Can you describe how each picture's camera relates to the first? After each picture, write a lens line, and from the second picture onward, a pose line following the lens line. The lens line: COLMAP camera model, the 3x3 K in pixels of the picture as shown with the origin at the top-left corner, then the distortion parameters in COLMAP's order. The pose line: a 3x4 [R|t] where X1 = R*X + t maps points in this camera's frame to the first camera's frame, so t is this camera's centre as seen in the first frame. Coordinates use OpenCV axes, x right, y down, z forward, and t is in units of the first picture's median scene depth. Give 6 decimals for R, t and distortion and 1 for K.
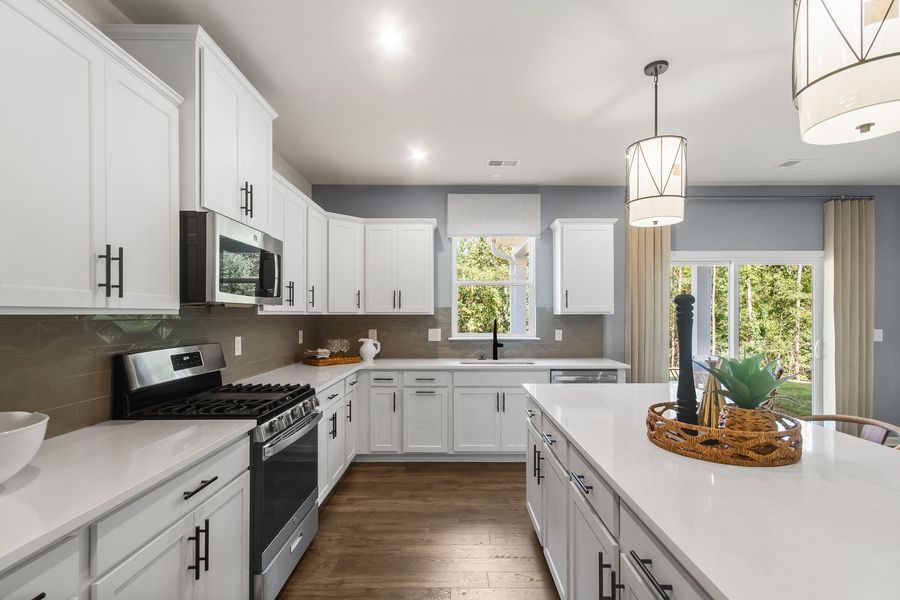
lens RADIAL K [[422.3, 0, 462.6], [0, 422.3, 315.6], [0, 0, 1]] dist [0.000229, 0.000152]
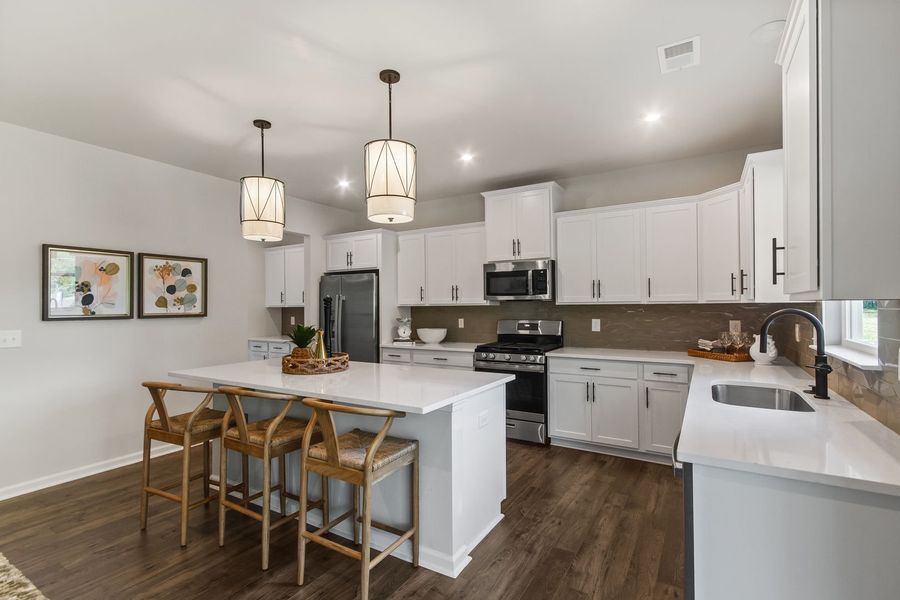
lens RADIAL K [[422.3, 0, 449.9], [0, 422.3, 302.9], [0, 0, 1]] dist [0.000229, 0.000152]
pose [[-0.518159, -0.004631, -0.855272, 0.942534], [0.005393, 0.999948, -0.008682, 0.002601], [0.855267, -0.009111, -0.518107, 1.226922]]
